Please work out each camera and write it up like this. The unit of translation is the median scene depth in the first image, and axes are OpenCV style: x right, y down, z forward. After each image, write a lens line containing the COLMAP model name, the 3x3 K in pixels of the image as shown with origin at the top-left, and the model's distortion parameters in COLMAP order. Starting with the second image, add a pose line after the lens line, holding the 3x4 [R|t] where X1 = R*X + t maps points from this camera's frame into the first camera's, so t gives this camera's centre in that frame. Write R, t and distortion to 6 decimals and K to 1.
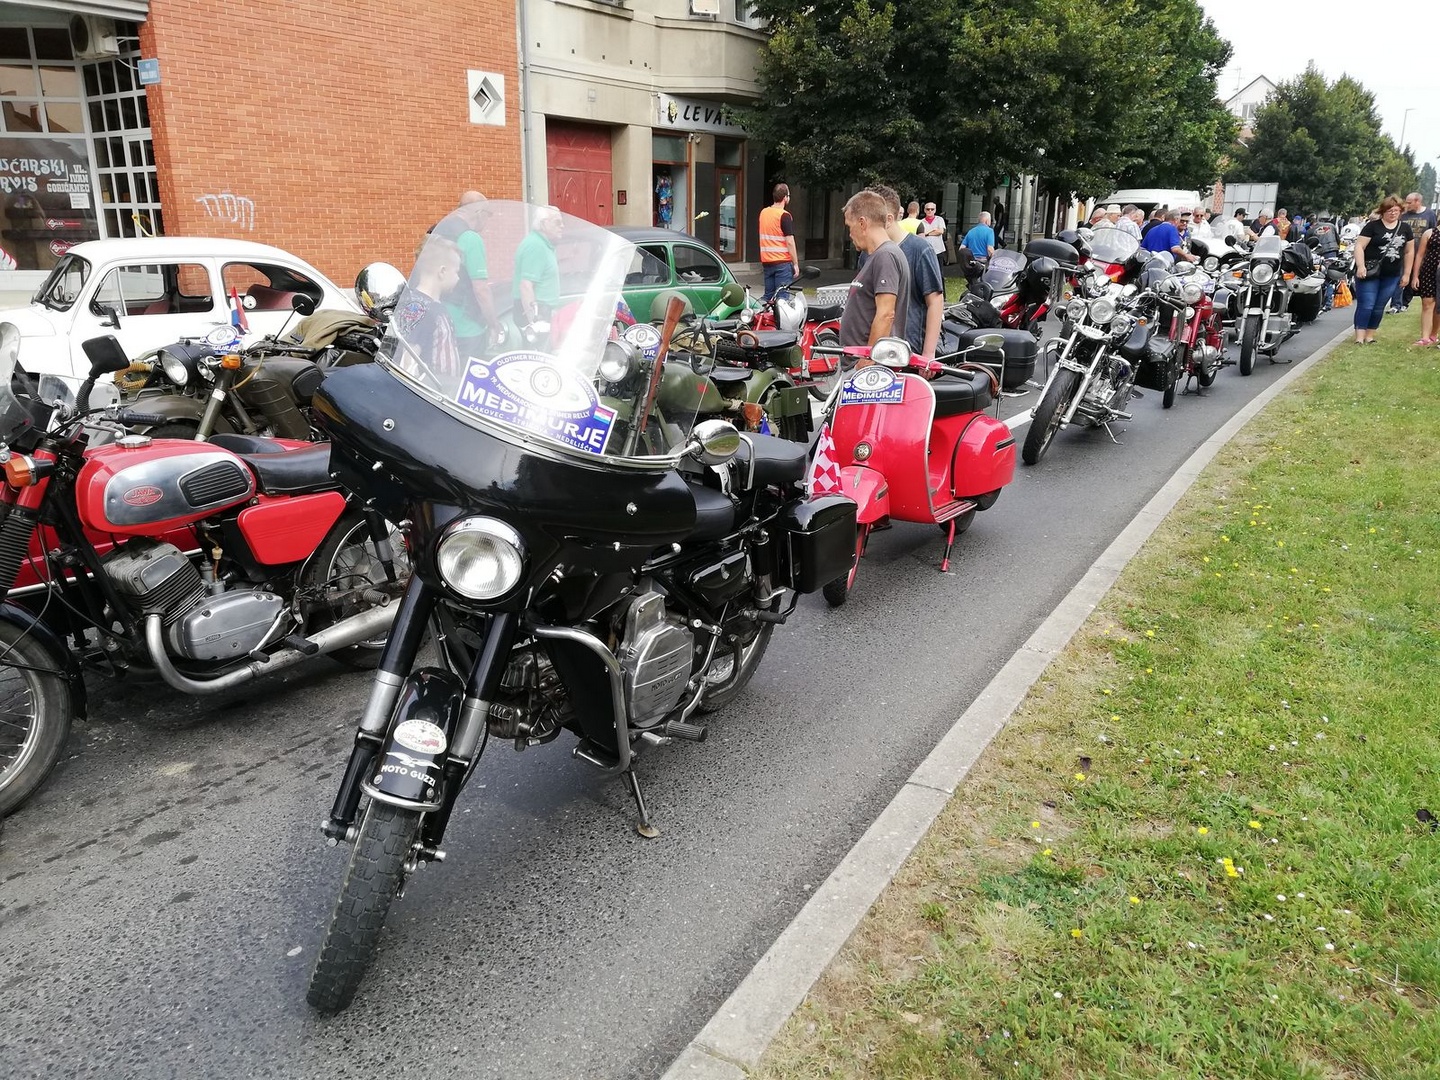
lens RADIAL K [[1115.4, 0, 720.0], [0, 1115.4, 540.0], [0, 0, 1]] dist [0.111690, -0.120221]
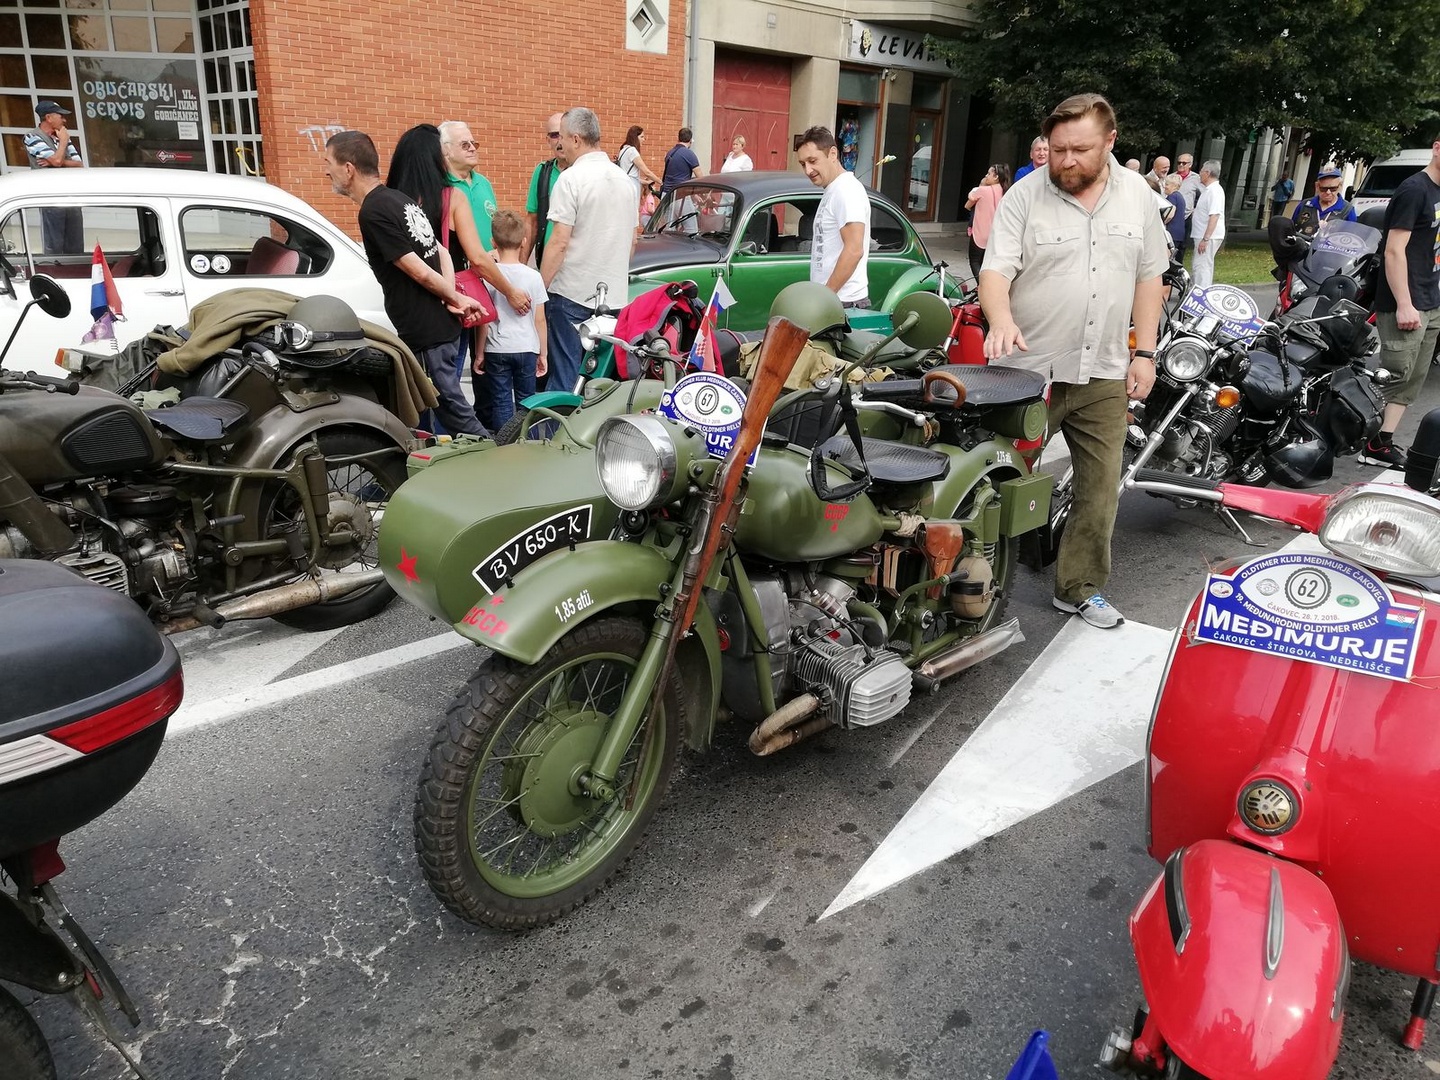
lens RADIAL K [[1103.6, 0, 720.0], [0, 1103.6, 540.0], [0, 0, 1]] dist [0.107937, -0.138332]
pose [[0.986522, 0.076374, -0.144710, 0.000912], [-0.070531, 0.996490, 0.045097, -0.044579], [0.147646, -0.034282, 0.988446, 0.170721]]
